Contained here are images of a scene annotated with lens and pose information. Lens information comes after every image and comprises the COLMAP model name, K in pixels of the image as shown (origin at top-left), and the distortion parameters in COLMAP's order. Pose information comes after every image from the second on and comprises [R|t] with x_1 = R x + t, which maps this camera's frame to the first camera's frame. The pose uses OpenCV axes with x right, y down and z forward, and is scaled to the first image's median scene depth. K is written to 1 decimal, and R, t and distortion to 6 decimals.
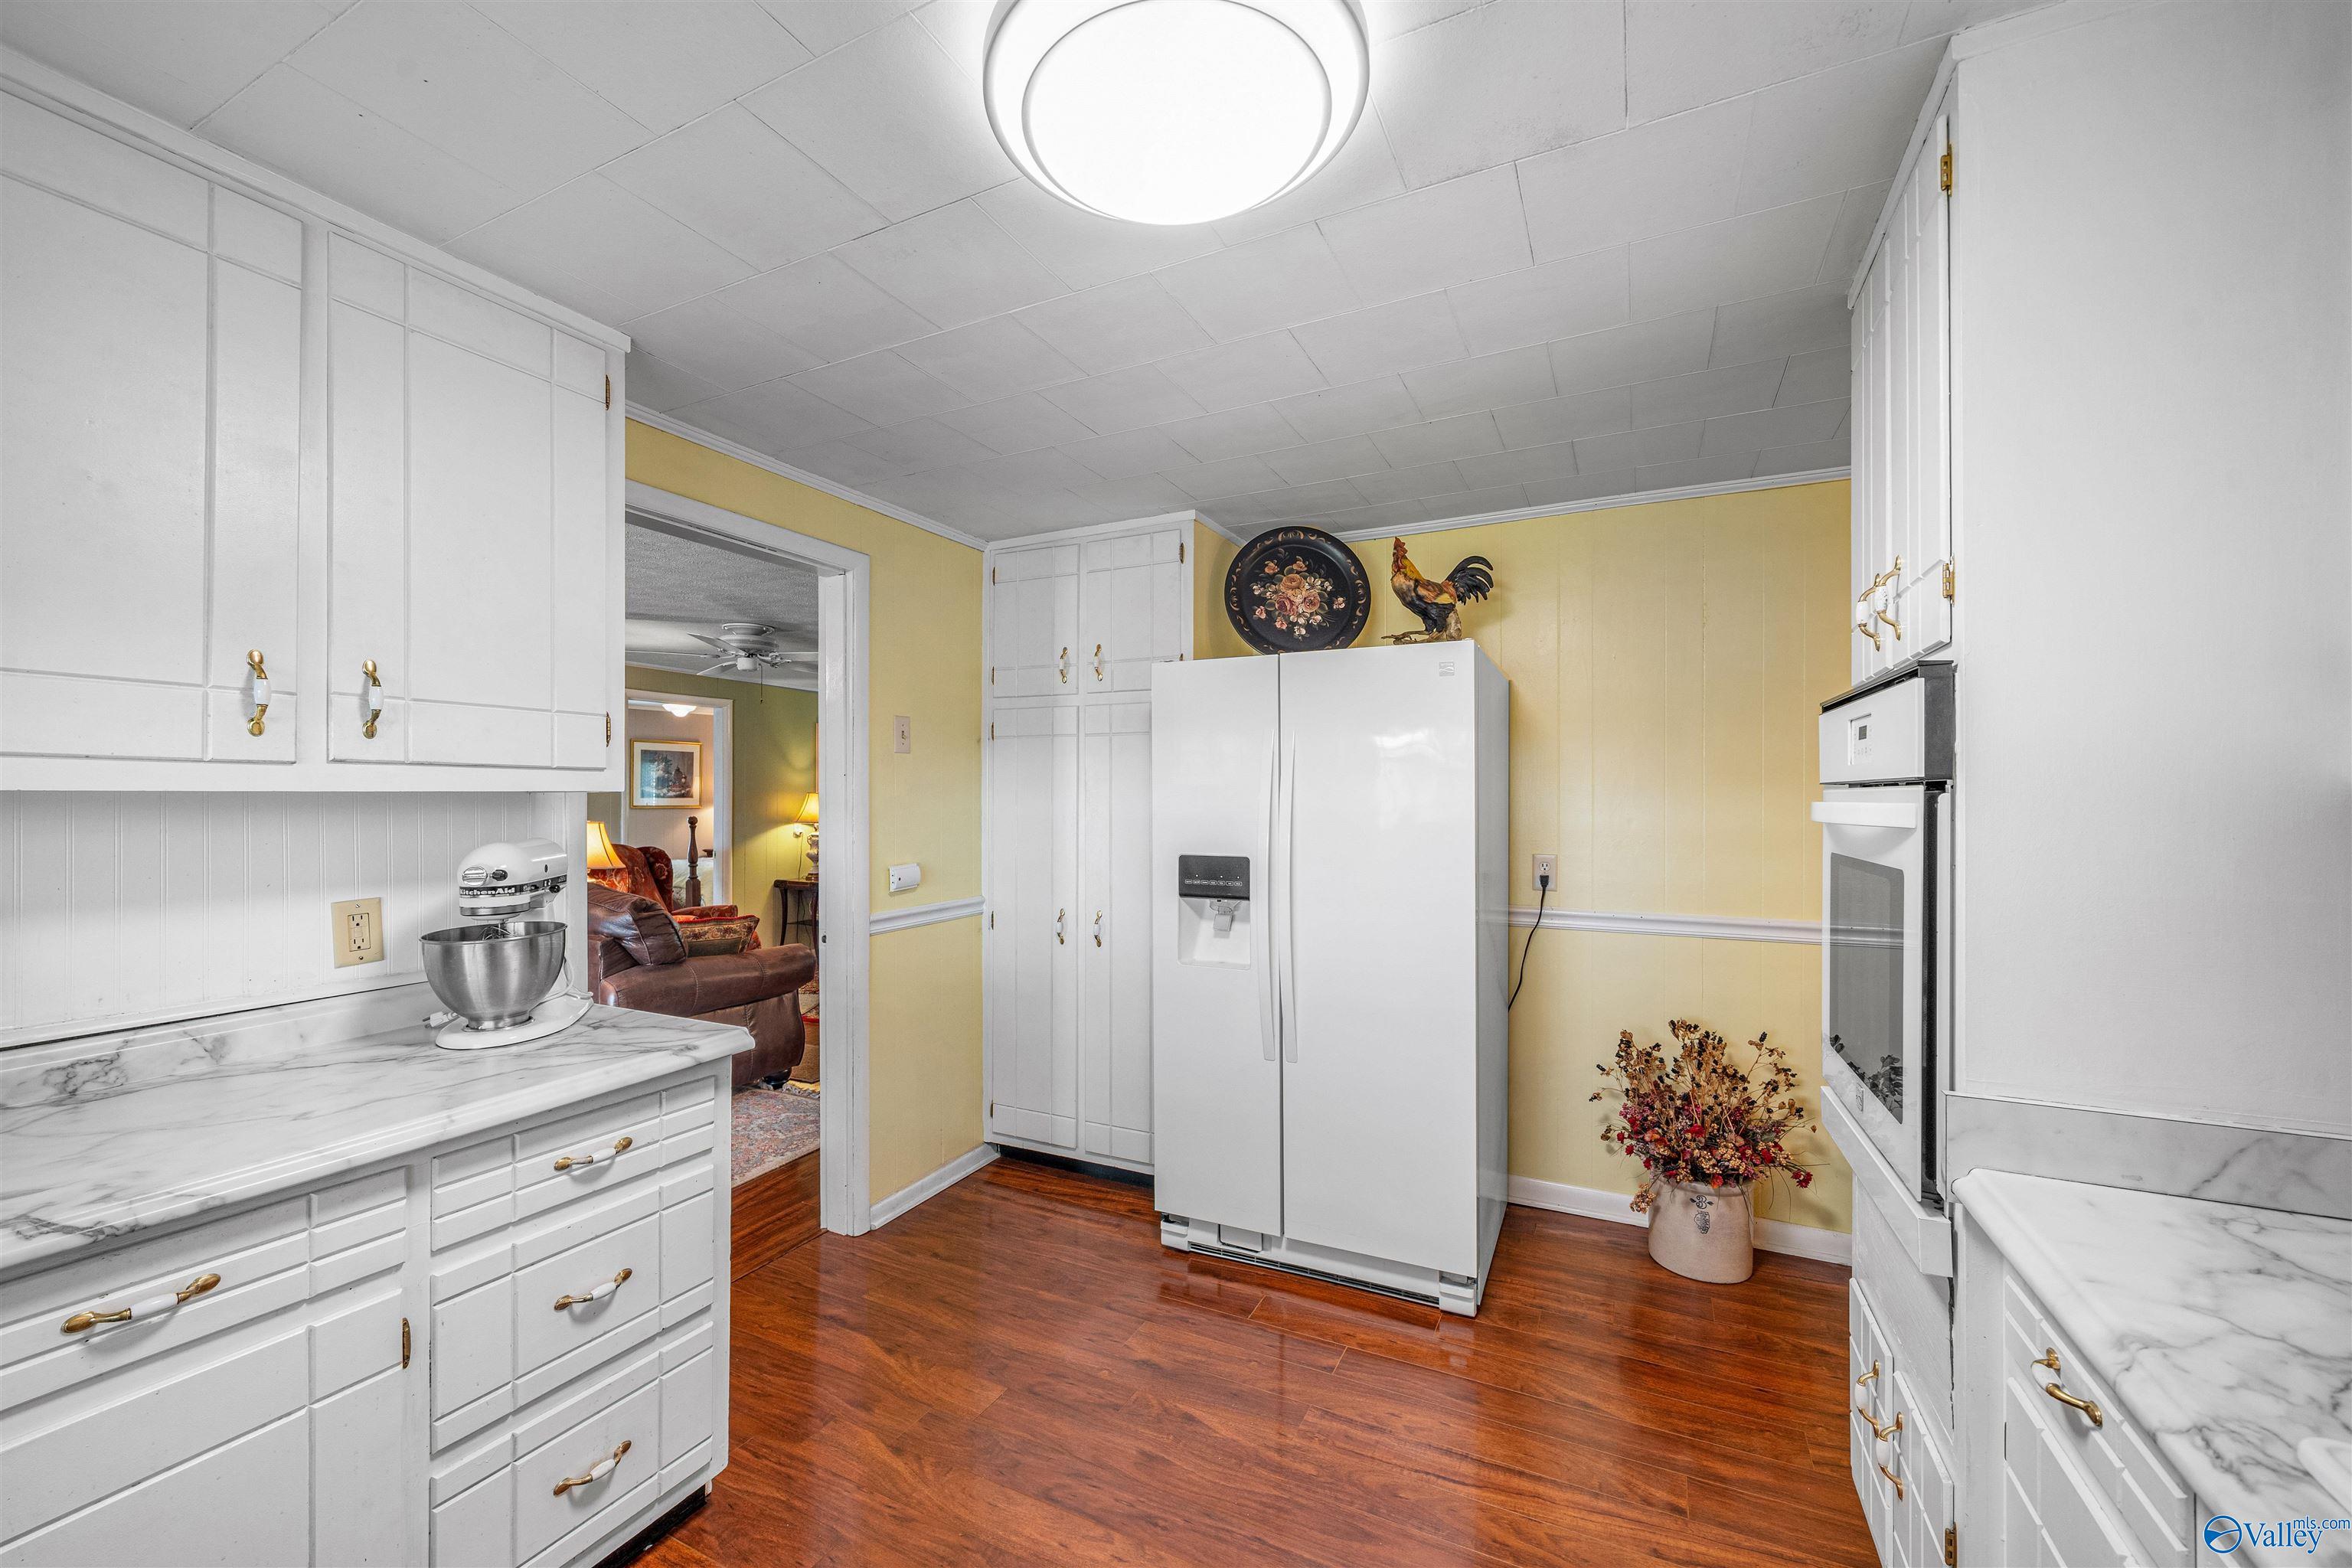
lens RADIAL K [[941.0, 0, 1169.7], [0, 941.0, 791.6], [0, 0, 1]] dist [-0.001256, -0.000070]
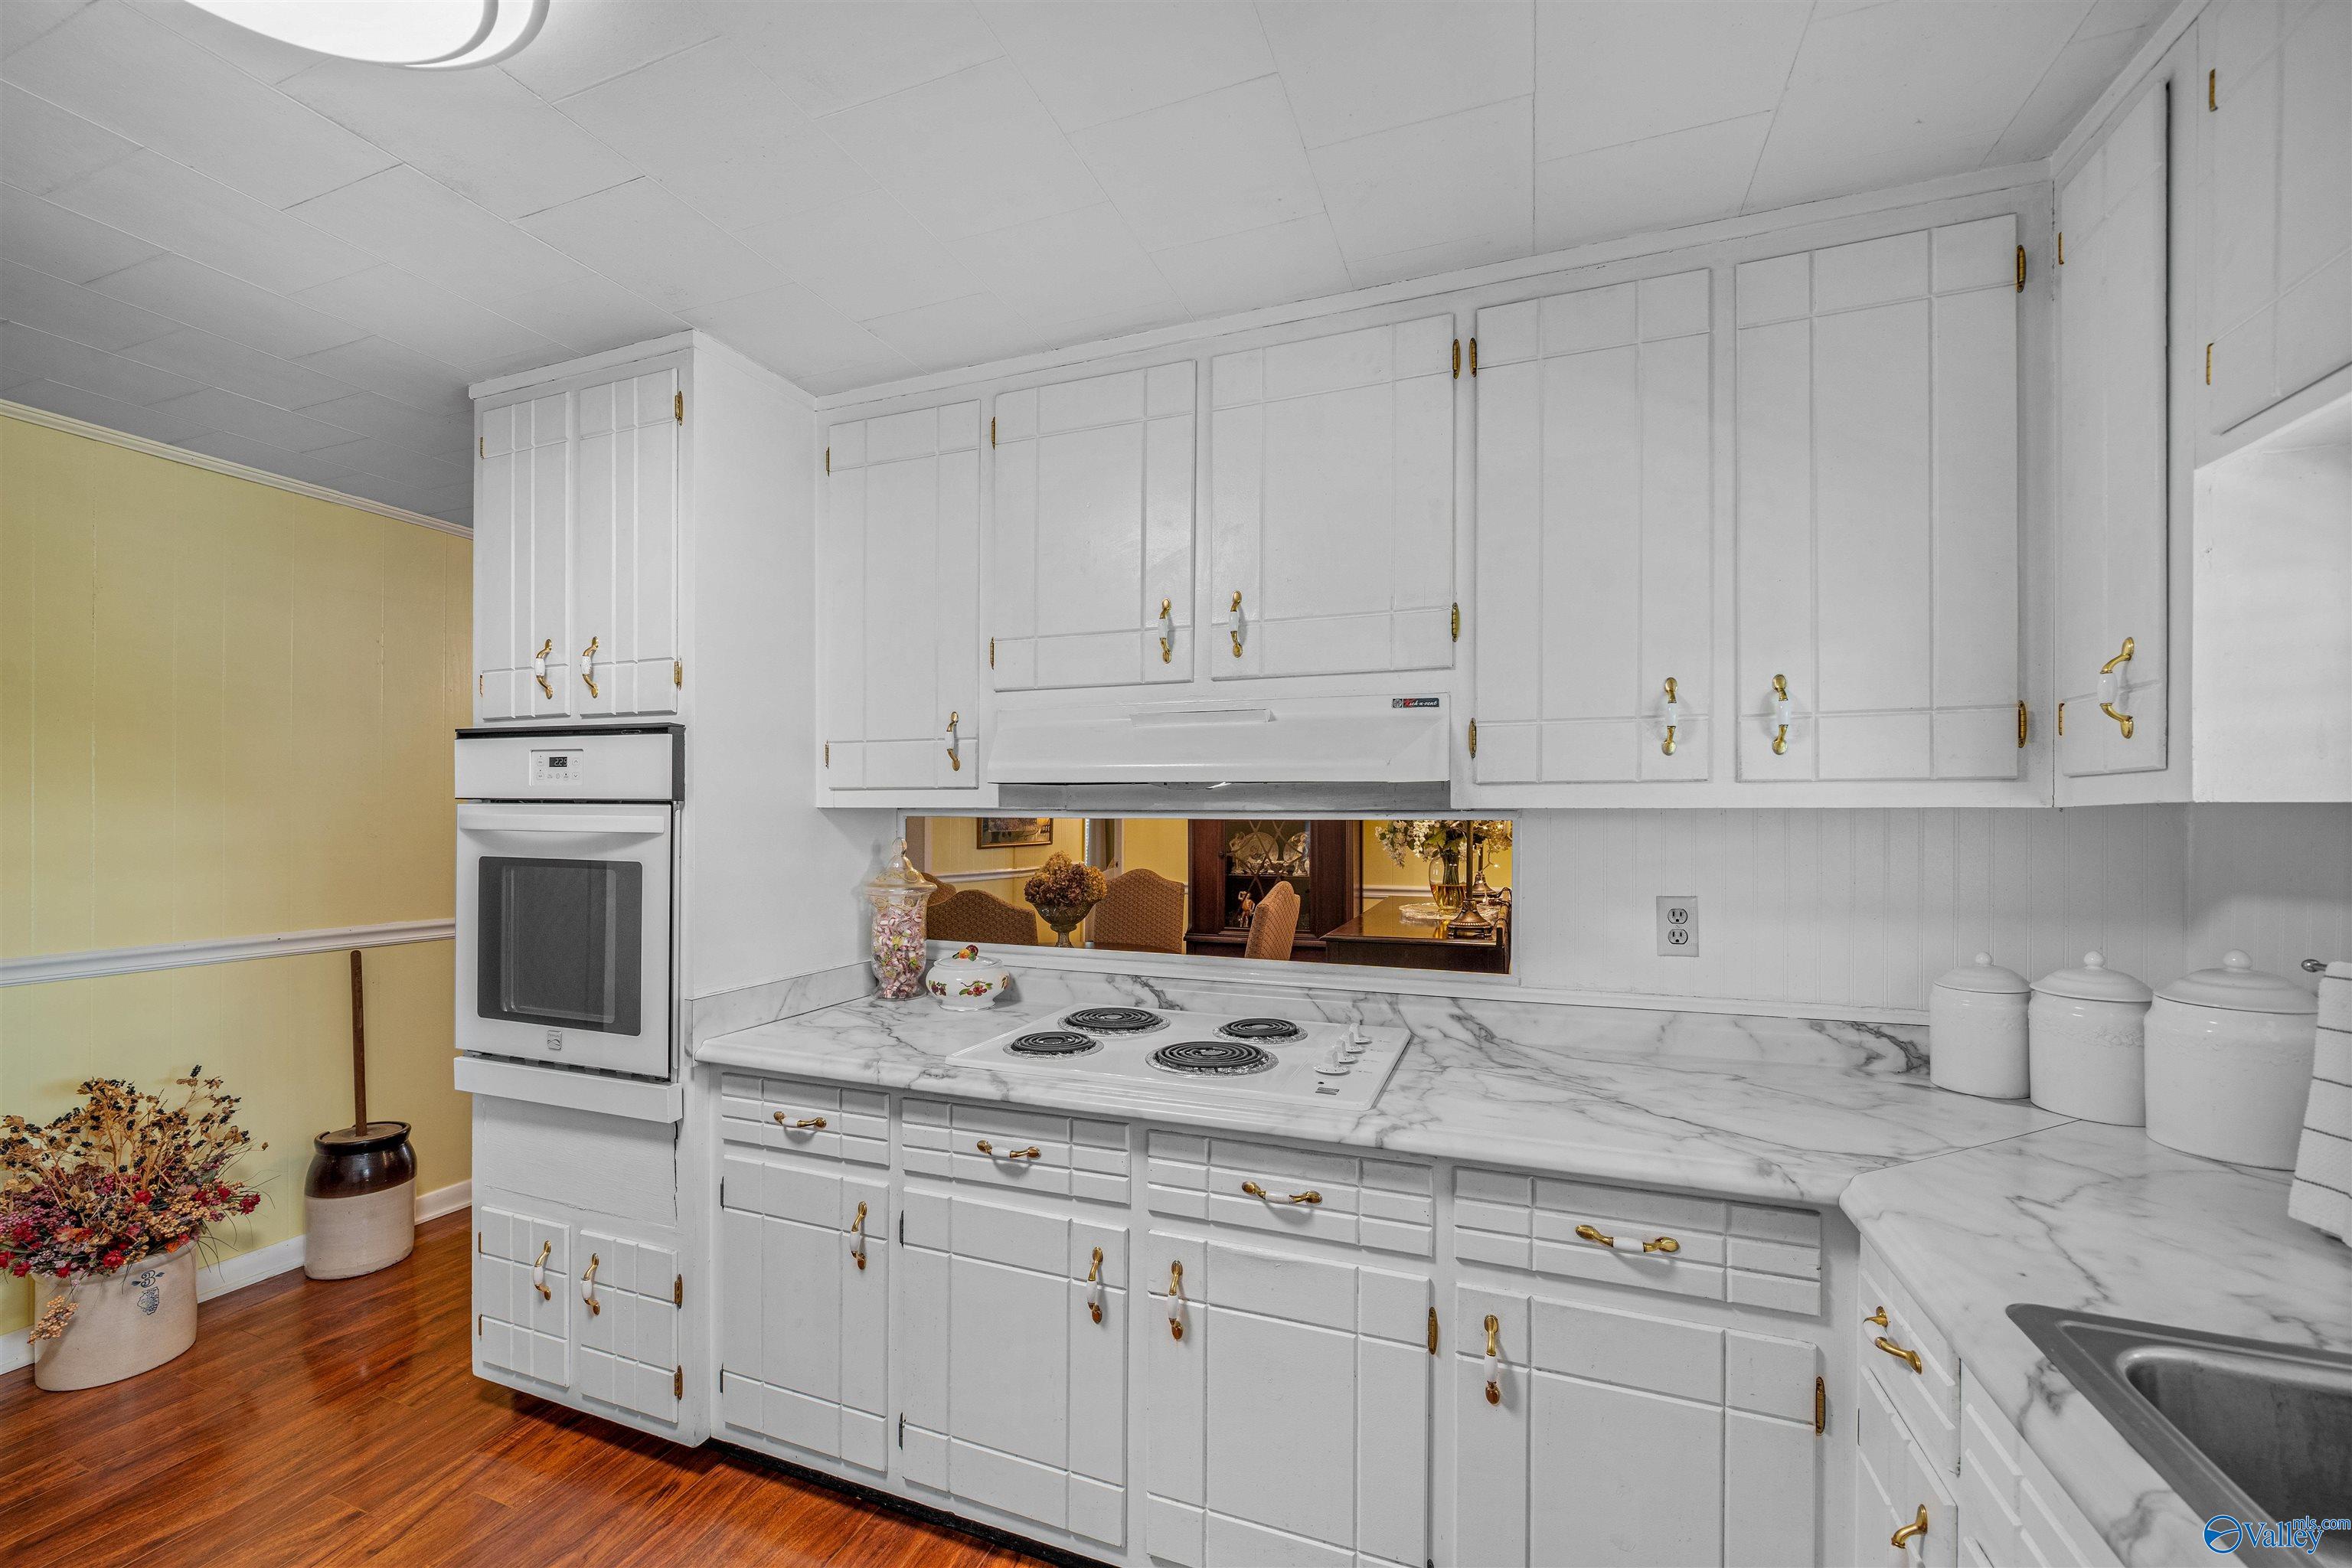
lens RADIAL K [[941.0, 0, 1167.4], [0, 941.0, 804.7], [0, 0, 1]] dist [-0.001256, -0.000070]
pose [[-0.099189, 0.007619, 0.995039, -0.540646], [-0.015043, 0.999845, -0.009156, -0.002554], [-0.994955, -0.015877, -0.099059, 0.237165]]
